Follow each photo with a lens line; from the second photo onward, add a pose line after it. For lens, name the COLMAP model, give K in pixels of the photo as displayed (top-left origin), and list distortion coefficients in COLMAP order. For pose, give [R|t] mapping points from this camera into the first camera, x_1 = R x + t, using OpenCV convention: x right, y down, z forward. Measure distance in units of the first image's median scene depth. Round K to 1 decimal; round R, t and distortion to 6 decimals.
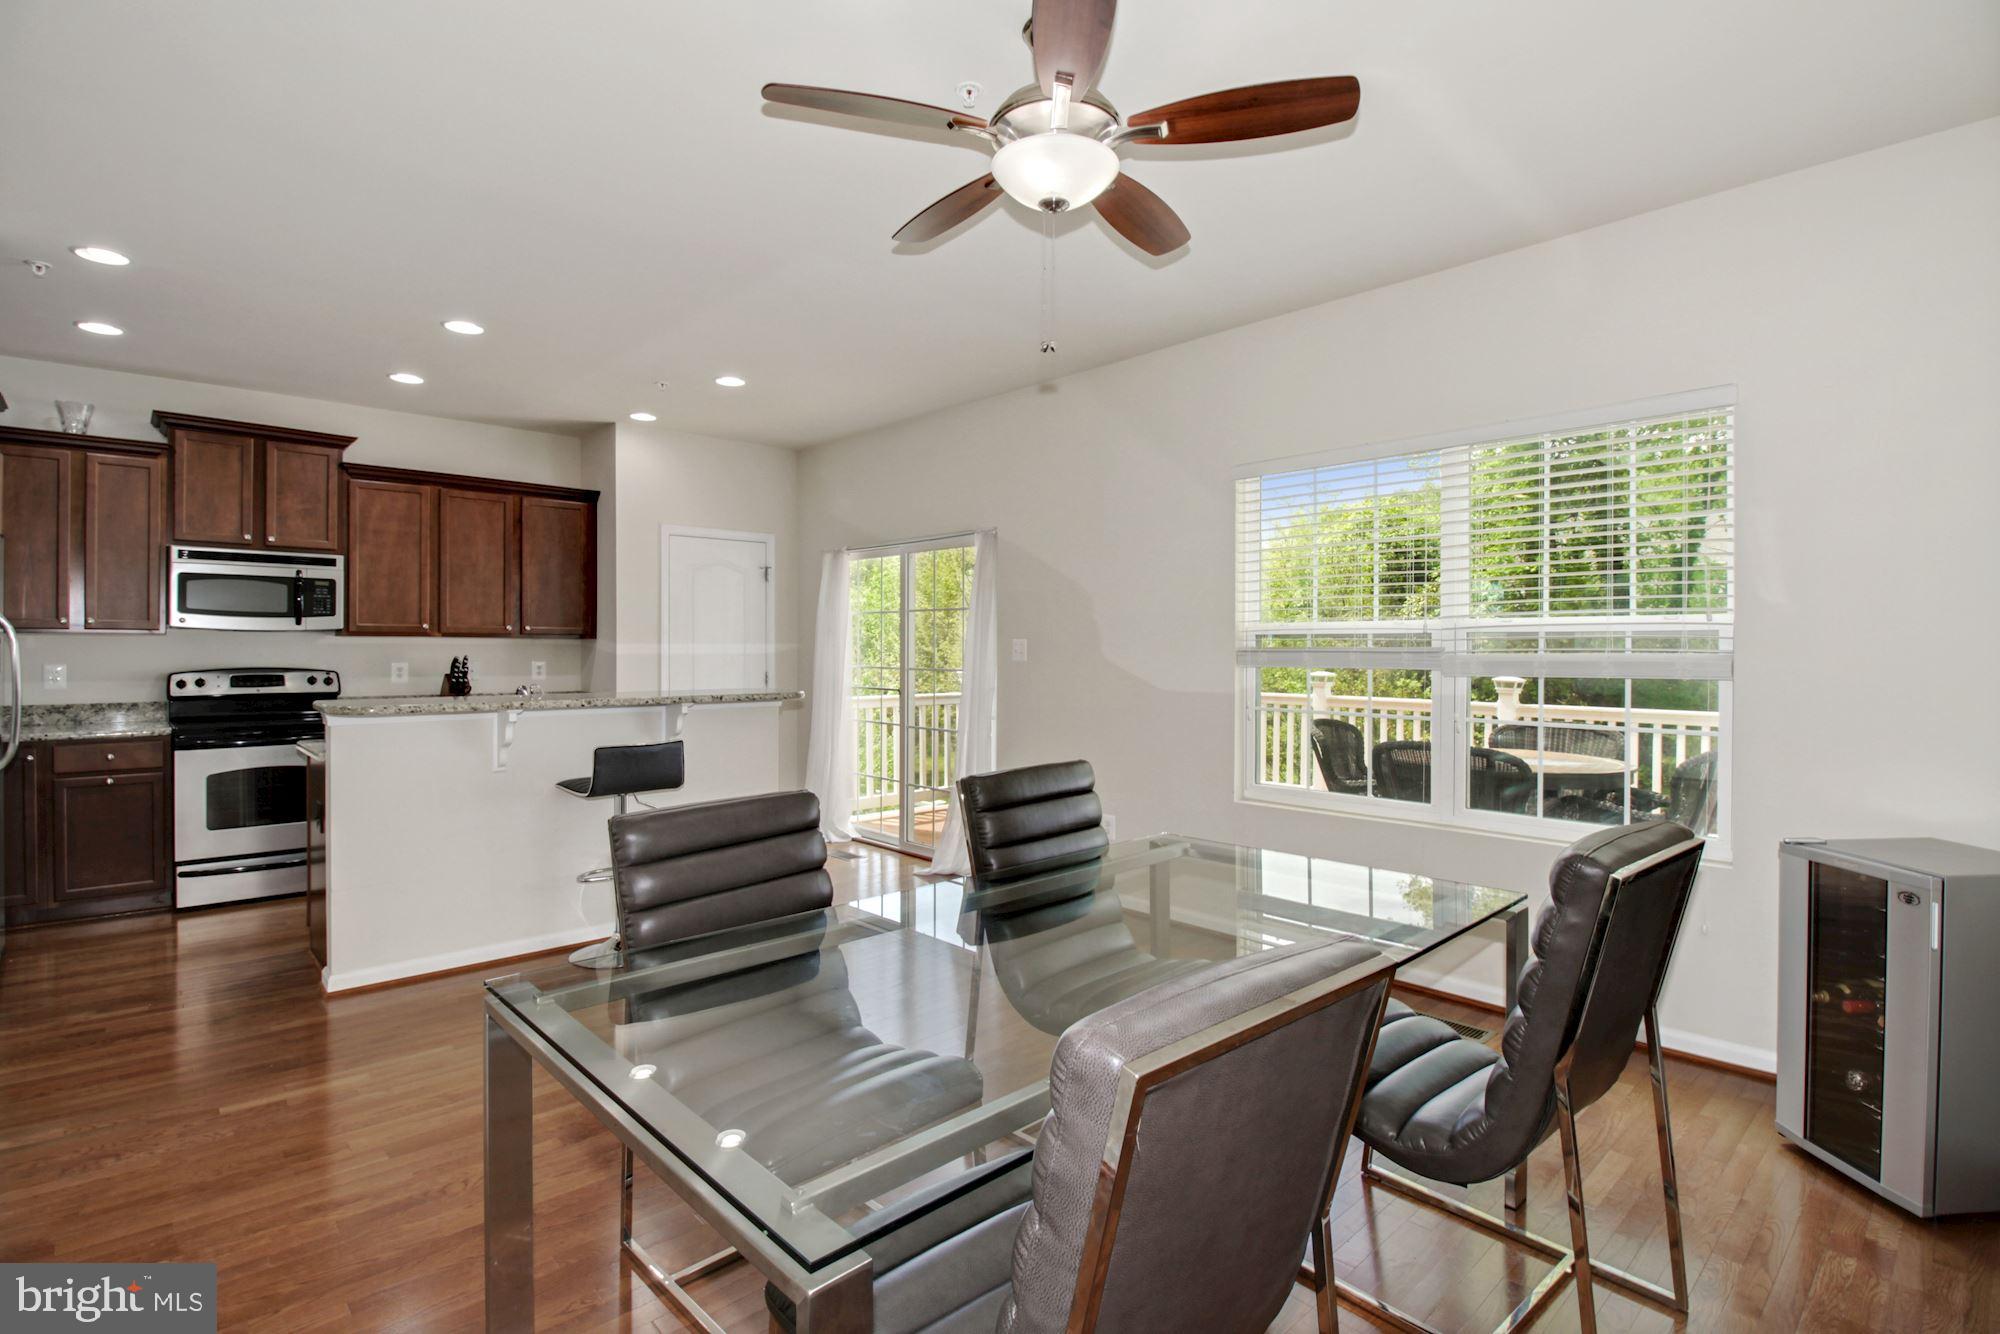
lens RADIAL K [[974.4, 0, 1003.3], [0, 974.4, 655.2], [0, 0, 1]] dist [-0.007926, -0.005010]
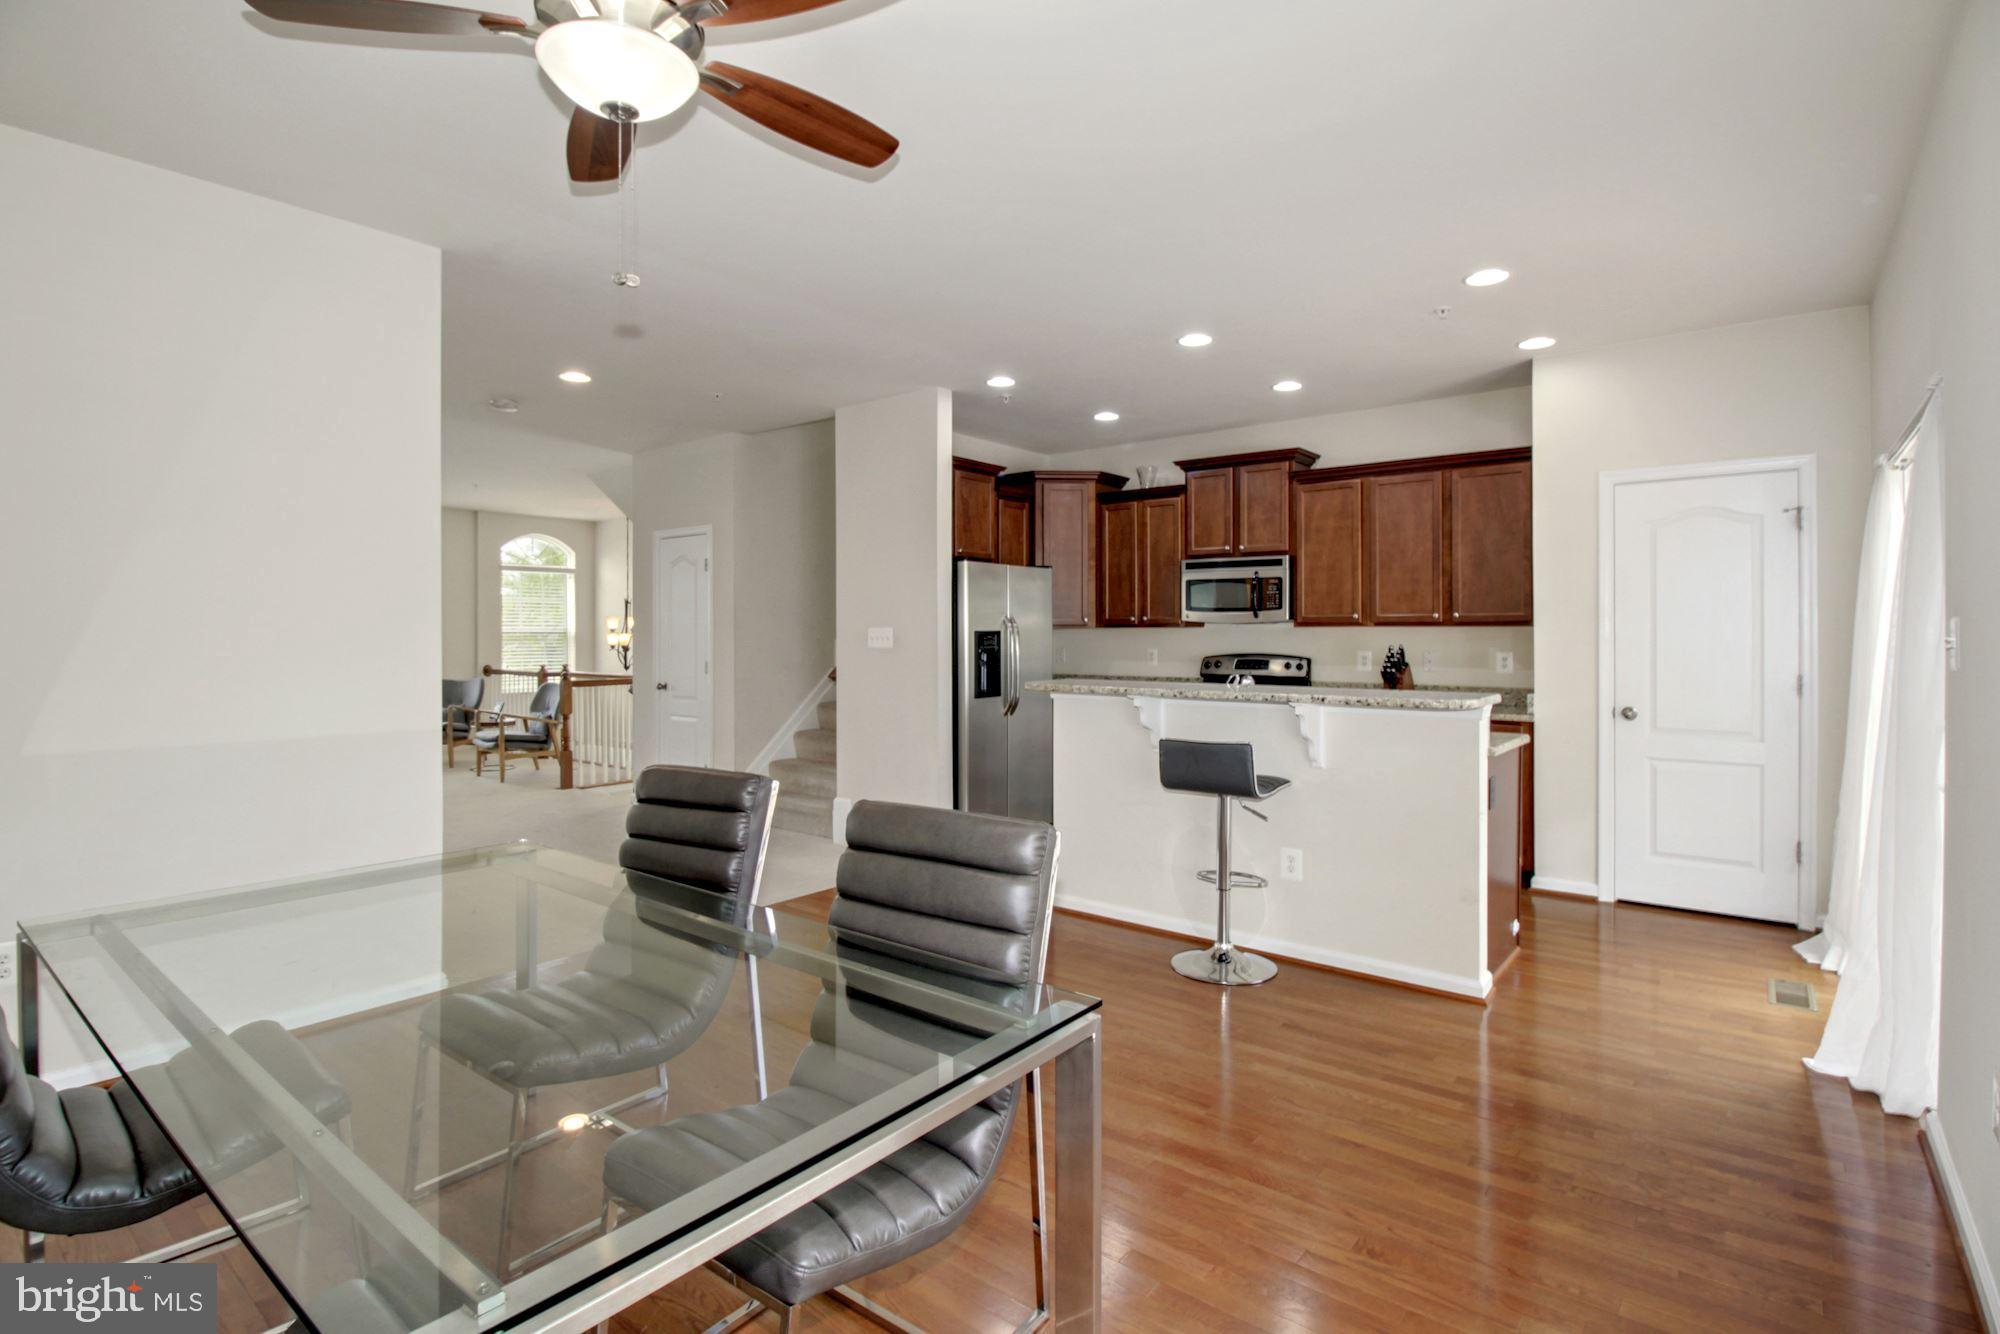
lens RADIAL K [[974.4, 0, 999.8], [0, 974.4, 642.3], [0, 0, 1]] dist [-0.007926, -0.005010]
pose [[0.133120, 0.003408, -0.991094, 0.386227], [-0.006279, 0.999977, 0.002595, -0.002639], [0.991080, 0.005877, 0.133138, 0.510333]]
